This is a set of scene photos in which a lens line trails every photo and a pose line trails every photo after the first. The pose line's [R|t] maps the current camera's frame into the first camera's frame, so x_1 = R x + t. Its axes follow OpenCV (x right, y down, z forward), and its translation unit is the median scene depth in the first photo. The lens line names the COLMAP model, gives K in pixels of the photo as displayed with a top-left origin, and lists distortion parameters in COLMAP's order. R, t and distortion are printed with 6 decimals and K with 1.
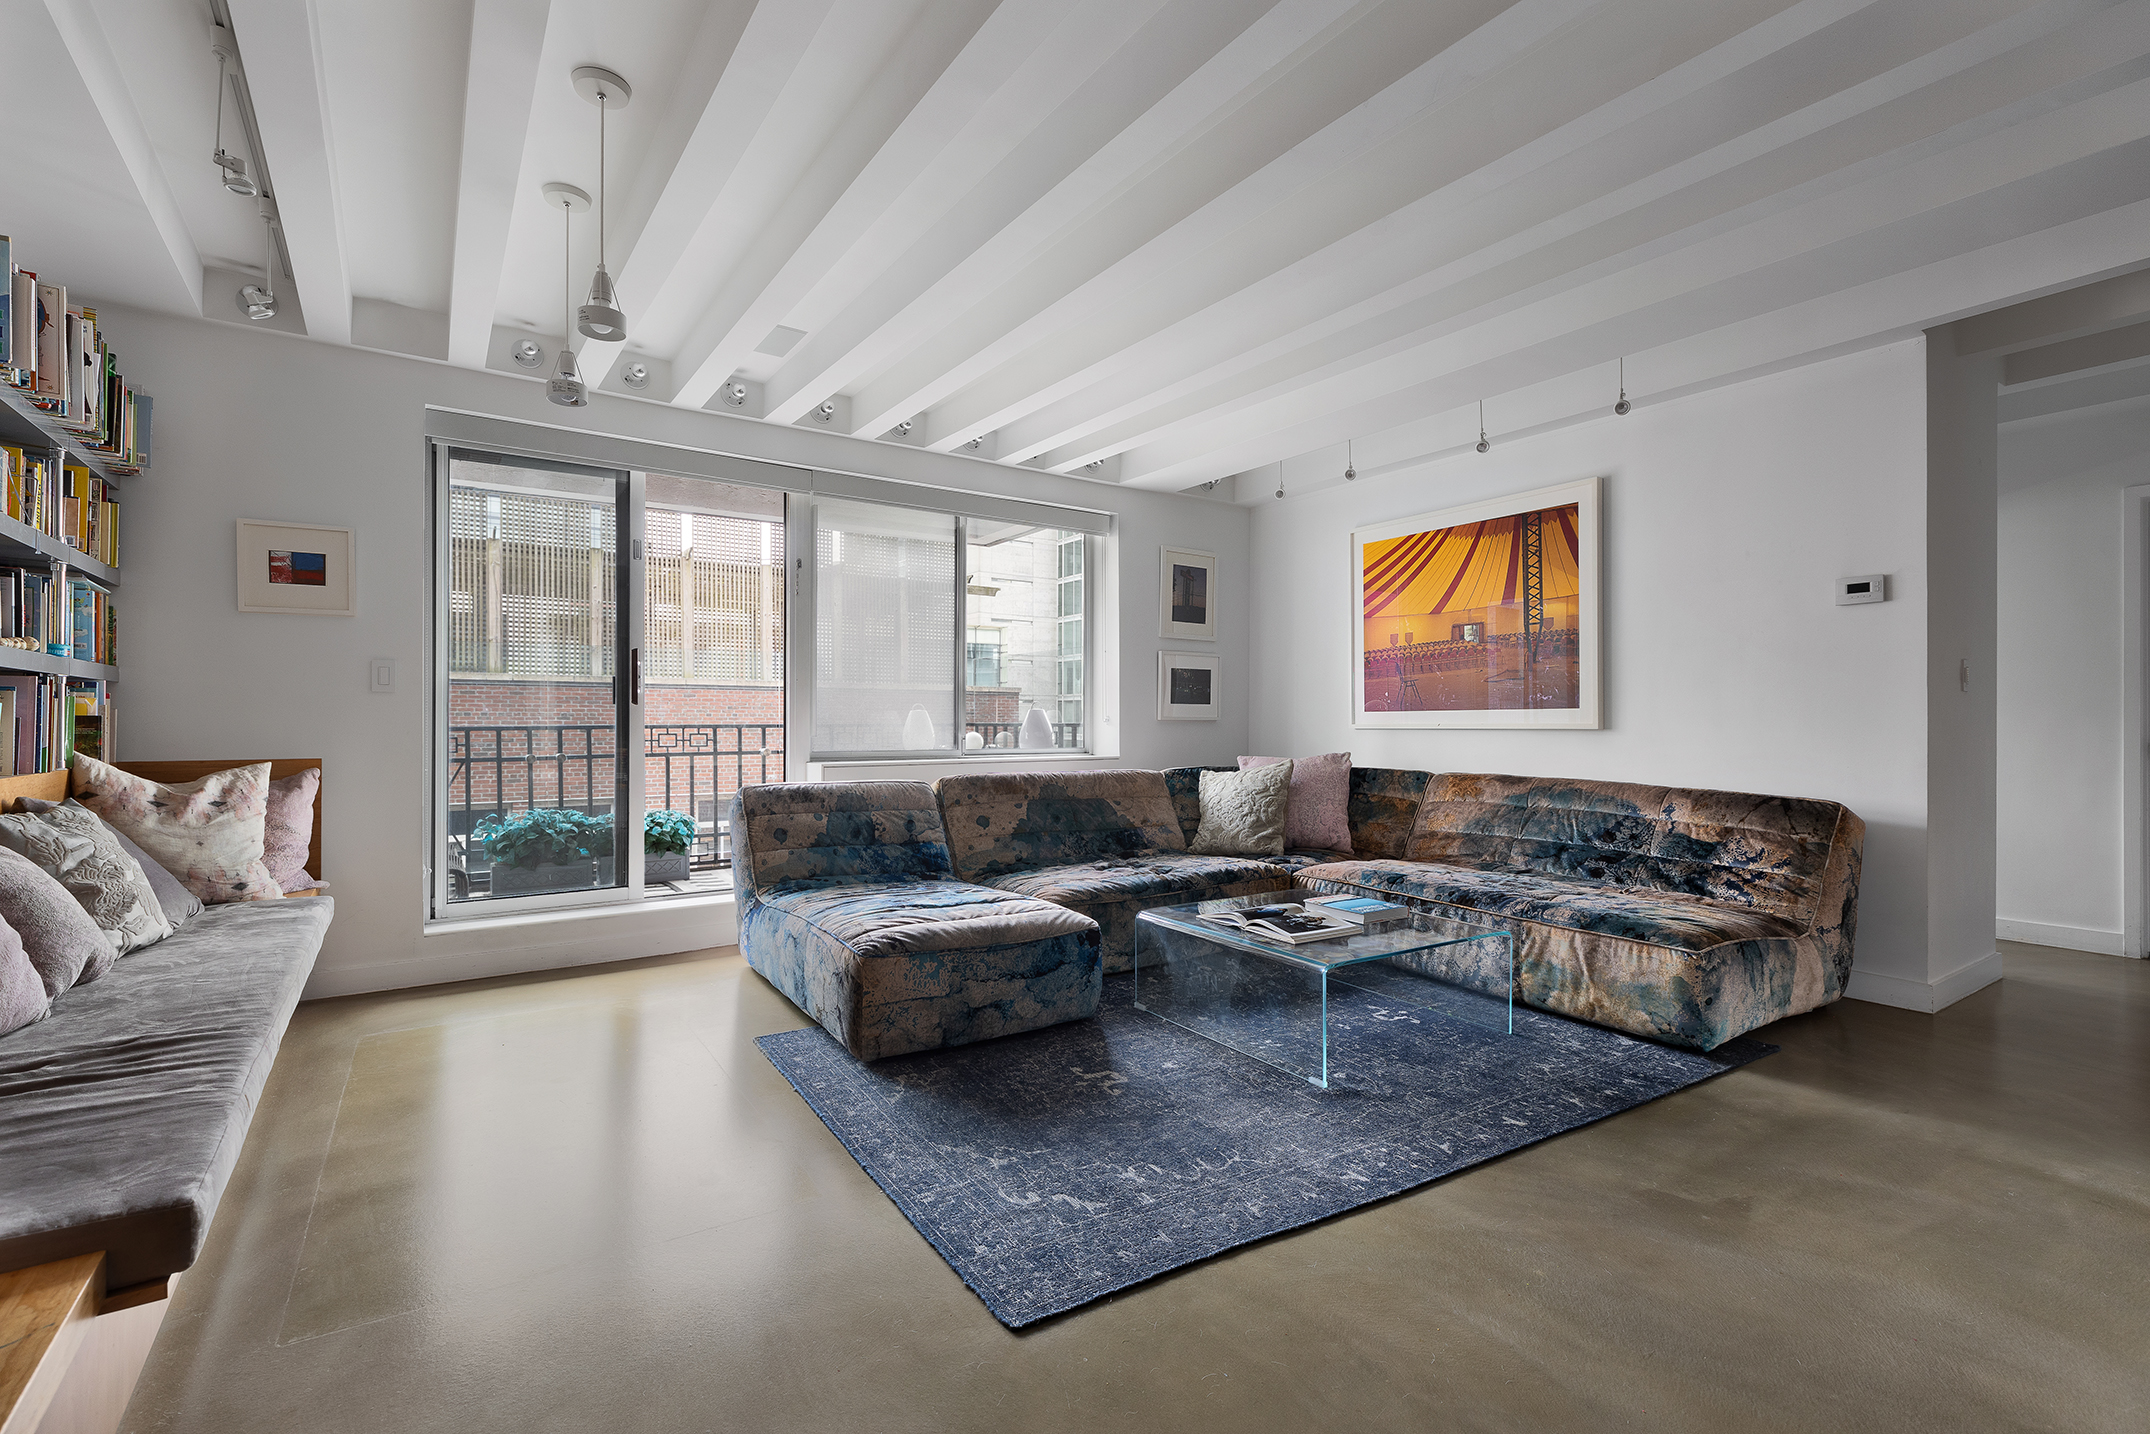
lens RADIAL K [[962.9, 0, 1073.8], [0, 962.9, 724.1], [0, 0, 1]] dist [-0.002035, -0.000461]
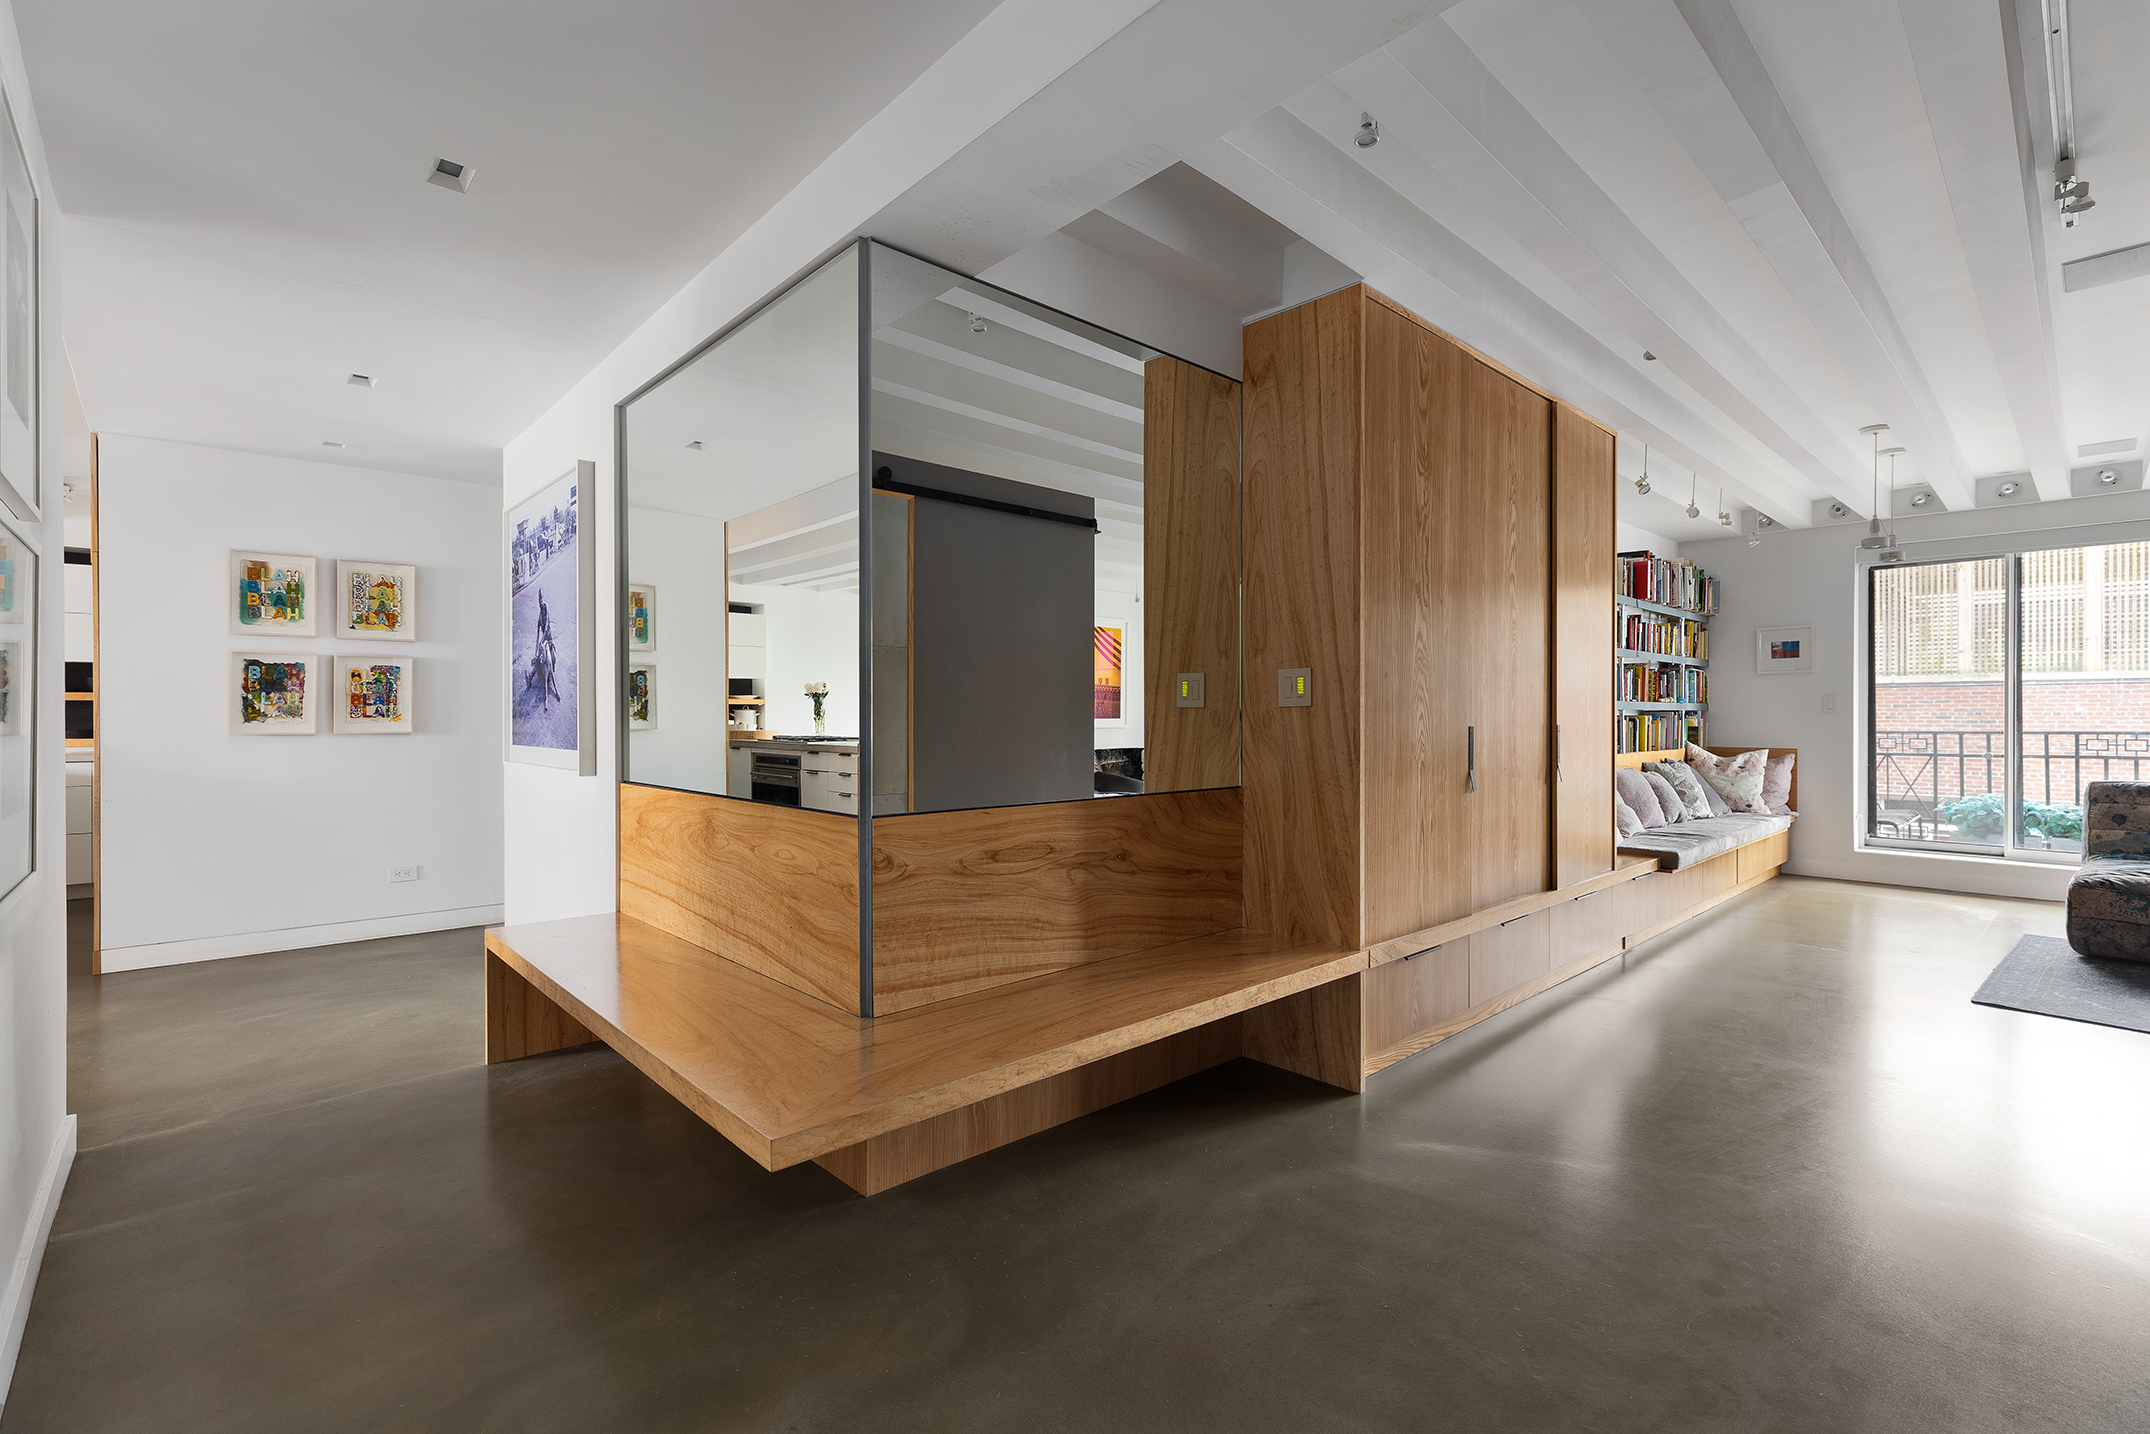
lens RADIAL K [[962.9, 0, 1075.4], [0, 962.9, 715.3], [0, 0, 1]] dist [-0.002035, -0.000461]
pose [[0.150722, 0.004342, -0.988567, 1.035916], [-0.000412, 0.999991, 0.004330, -0.043737], [0.988576, -0.000246, 0.150722, -0.820528]]
